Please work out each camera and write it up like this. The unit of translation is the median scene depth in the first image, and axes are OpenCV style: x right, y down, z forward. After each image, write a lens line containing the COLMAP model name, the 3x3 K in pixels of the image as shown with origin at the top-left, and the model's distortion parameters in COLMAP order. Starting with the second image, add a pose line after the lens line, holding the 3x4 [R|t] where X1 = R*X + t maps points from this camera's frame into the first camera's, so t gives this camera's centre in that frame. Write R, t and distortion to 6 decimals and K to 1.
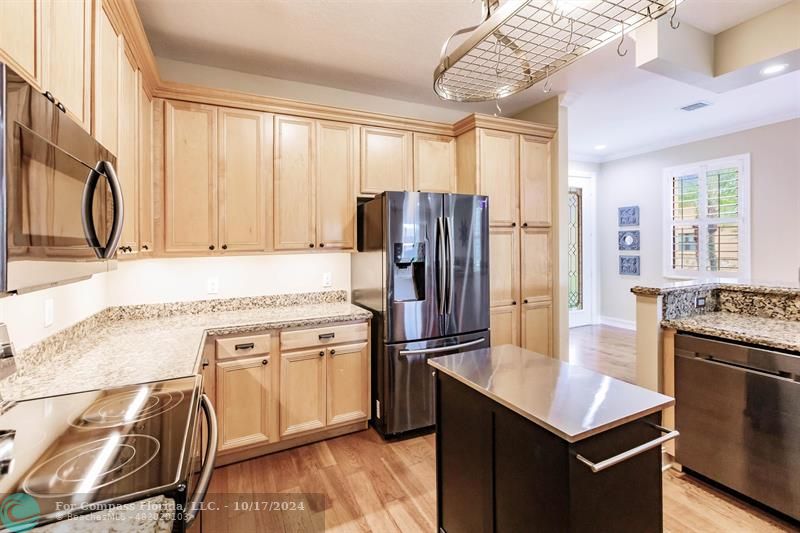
lens RADIAL K [[357.9, 0, 386.1], [0, 357.9, 246.8], [0, 0, 1]] dist [0.004612, 0.000585]
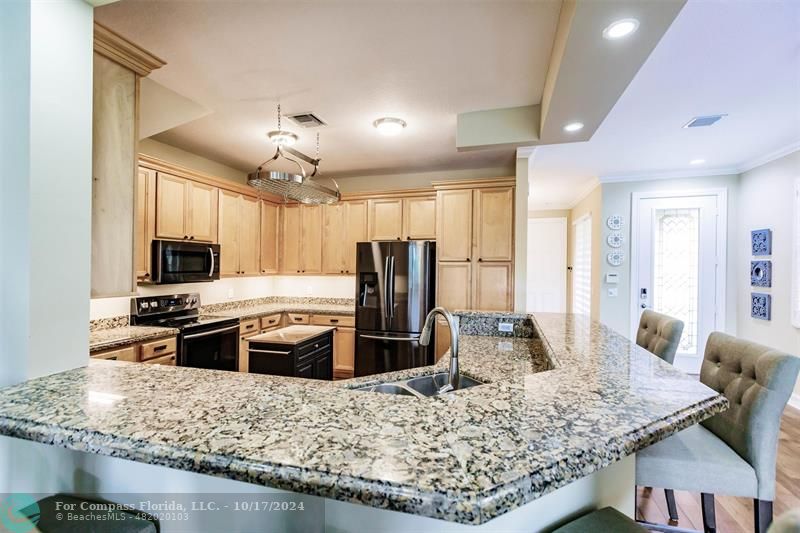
lens RADIAL K [[357.9, 0, 399.3], [0, 357.9, 266.5], [0, 0, 1]] dist [0.004612, 0.000585]
pose [[0.752007, 0.022769, -0.658762, 0.983030], [-0.018005, 0.999740, 0.014000, -0.049561], [0.658910, 0.001333, 0.752221, -0.135871]]
